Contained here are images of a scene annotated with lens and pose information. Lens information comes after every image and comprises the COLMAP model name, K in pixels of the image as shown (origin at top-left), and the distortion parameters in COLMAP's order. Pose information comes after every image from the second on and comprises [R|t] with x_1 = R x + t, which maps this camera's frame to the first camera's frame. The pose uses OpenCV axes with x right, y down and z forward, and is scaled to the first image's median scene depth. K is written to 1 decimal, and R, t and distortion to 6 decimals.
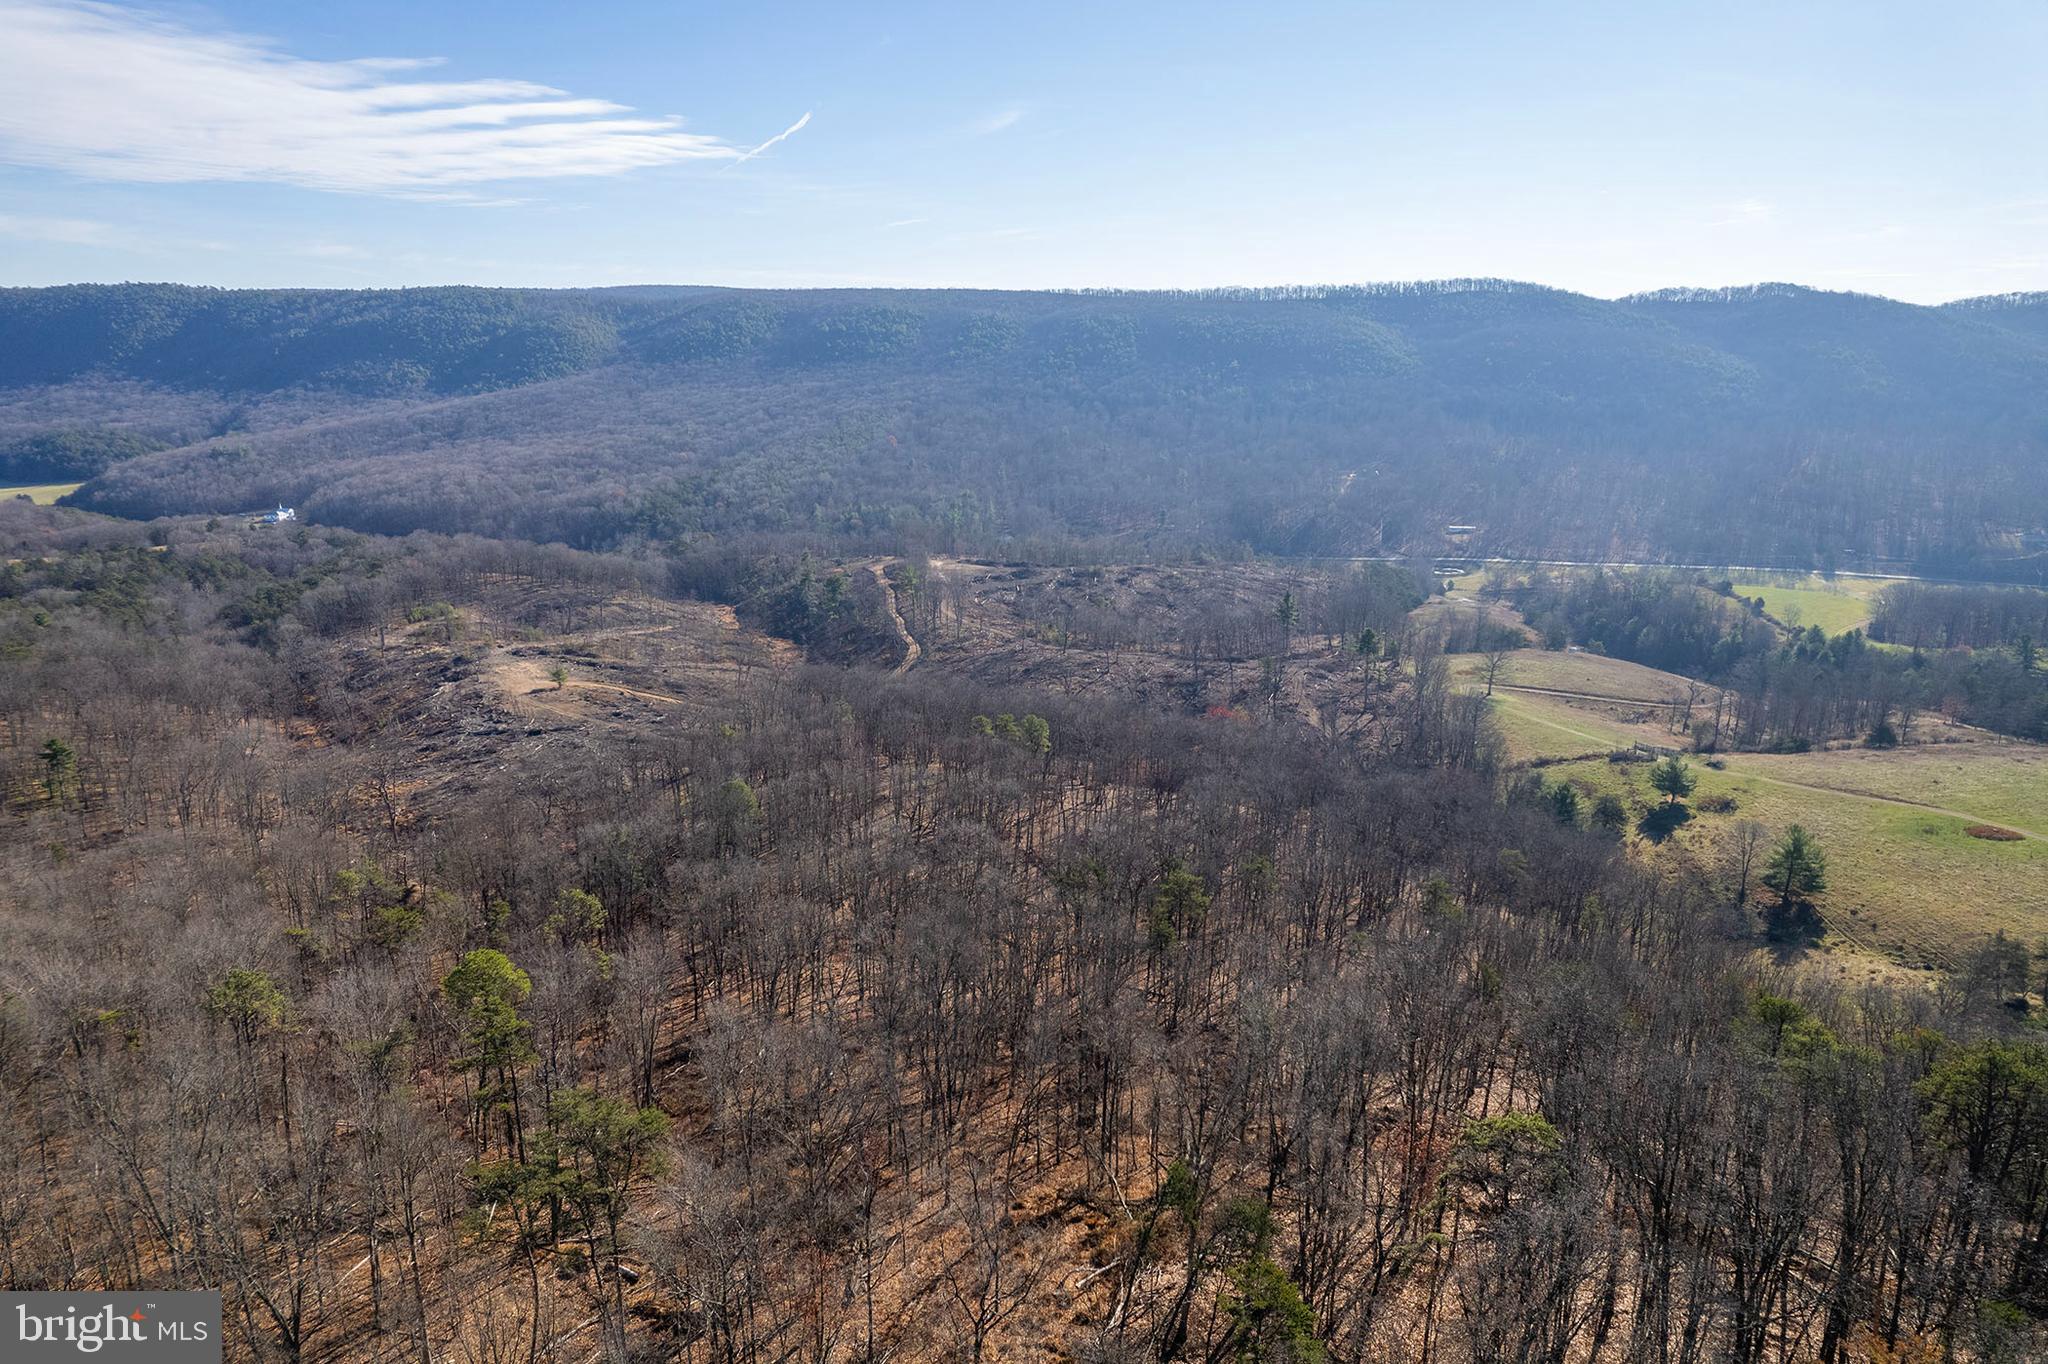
lens RADIAL K [[1312.8, 0, 1010.8], [0, 1312.8, 686.2], [0, 0, 1]] dist [-0.076053, 0.069364]
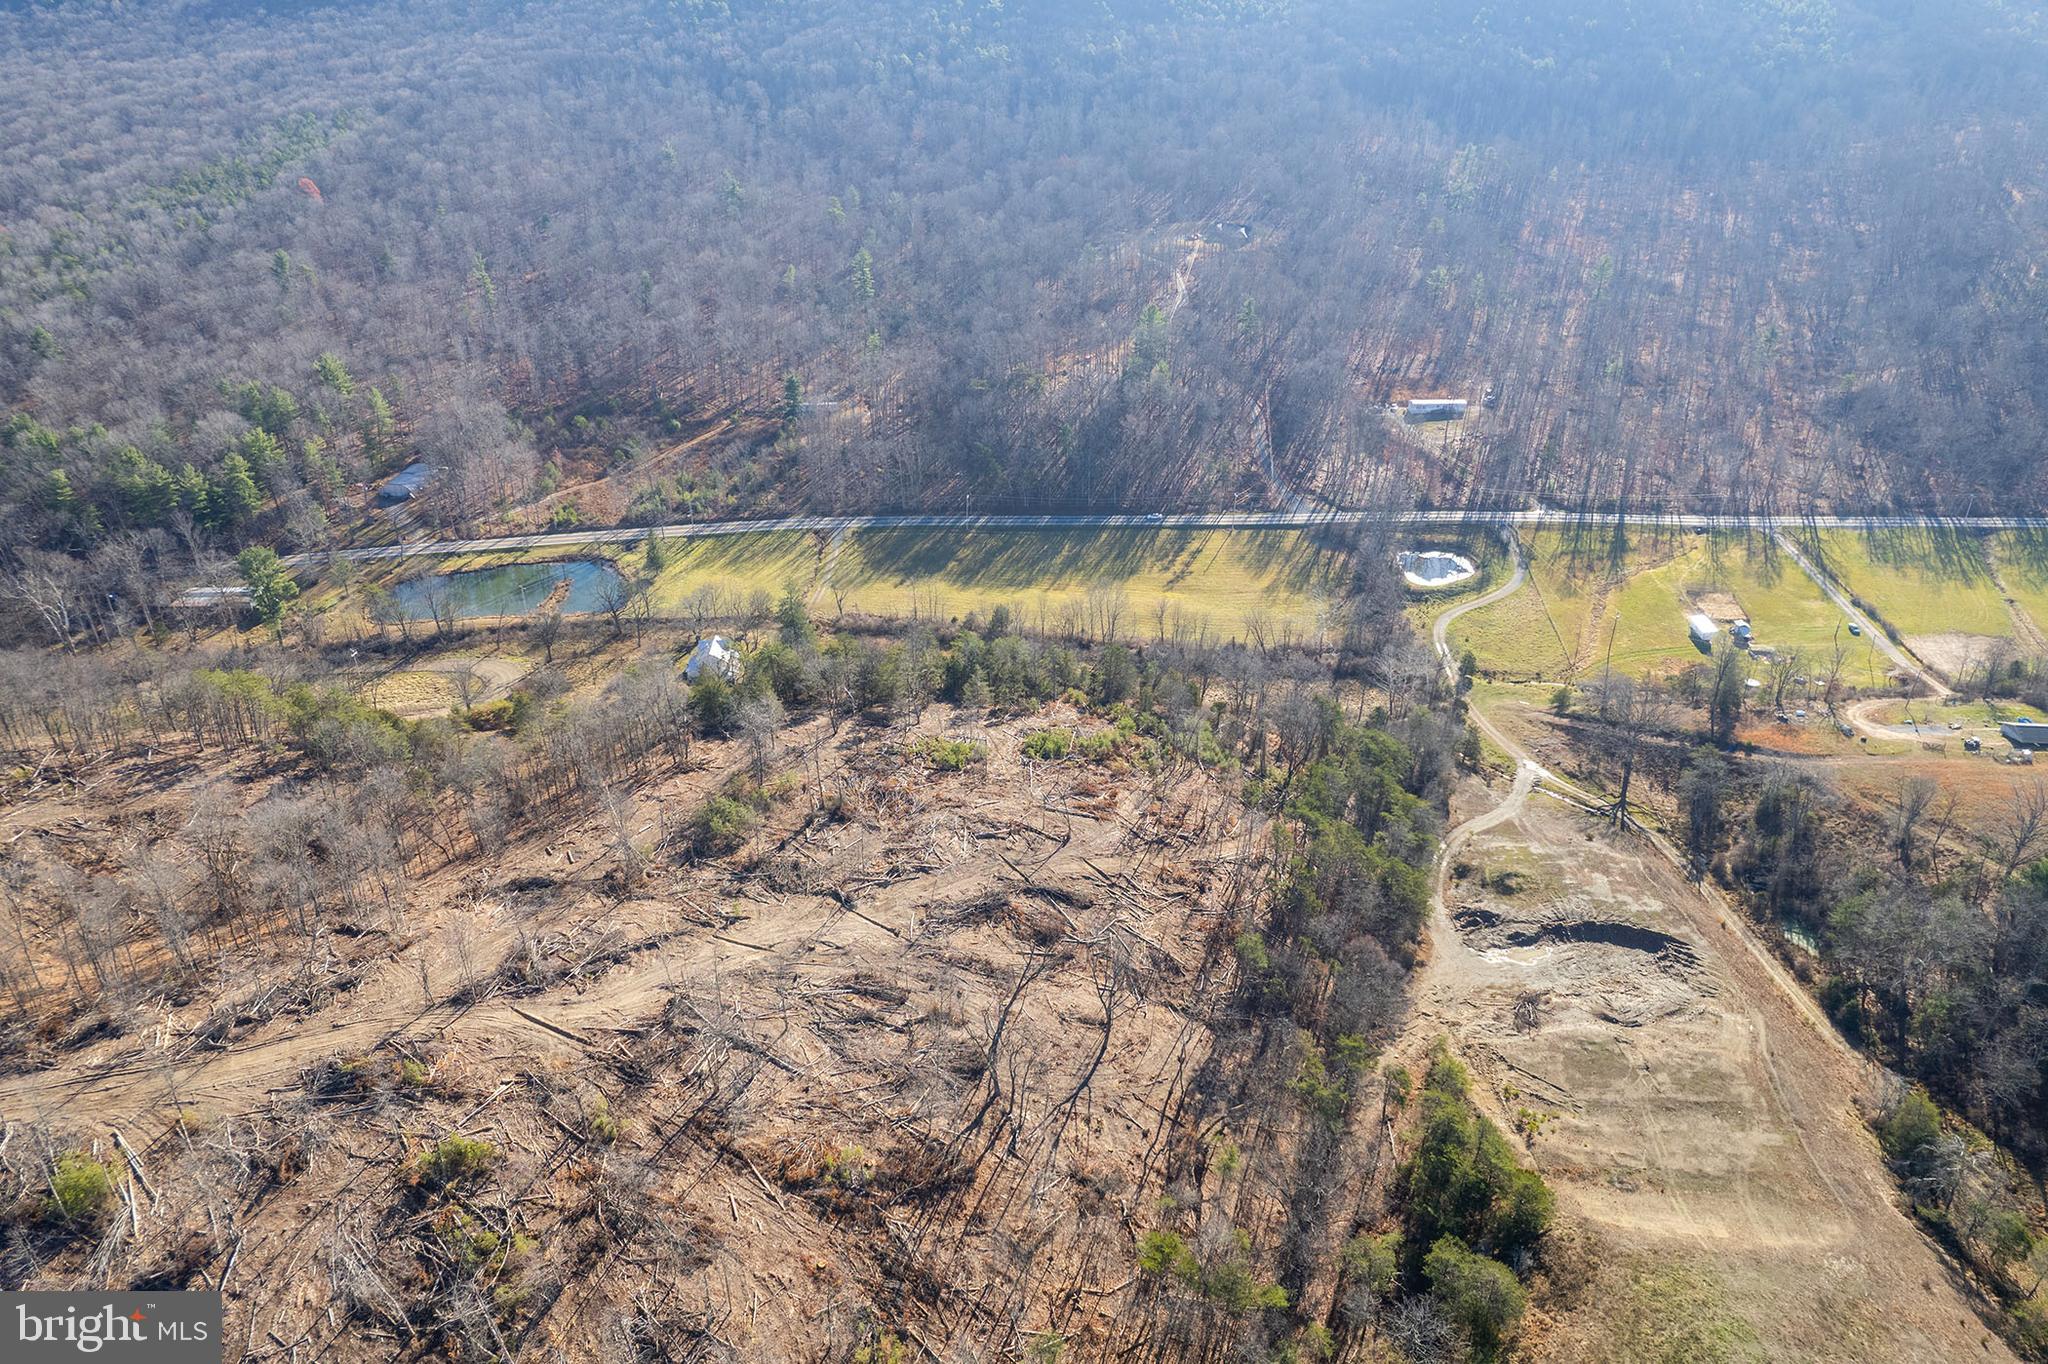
lens RADIAL K [[1312.8, 0, 1010.8], [0, 1312.8, 686.2], [0, 0, 1]] dist [-0.076053, 0.069364]
pose [[0.990593, -0.071881, 0.116441, 0.174928], [0.040244, 0.966323, 0.254165, -0.190130], [-0.130789, -0.247088, 0.960126, 0.709325]]
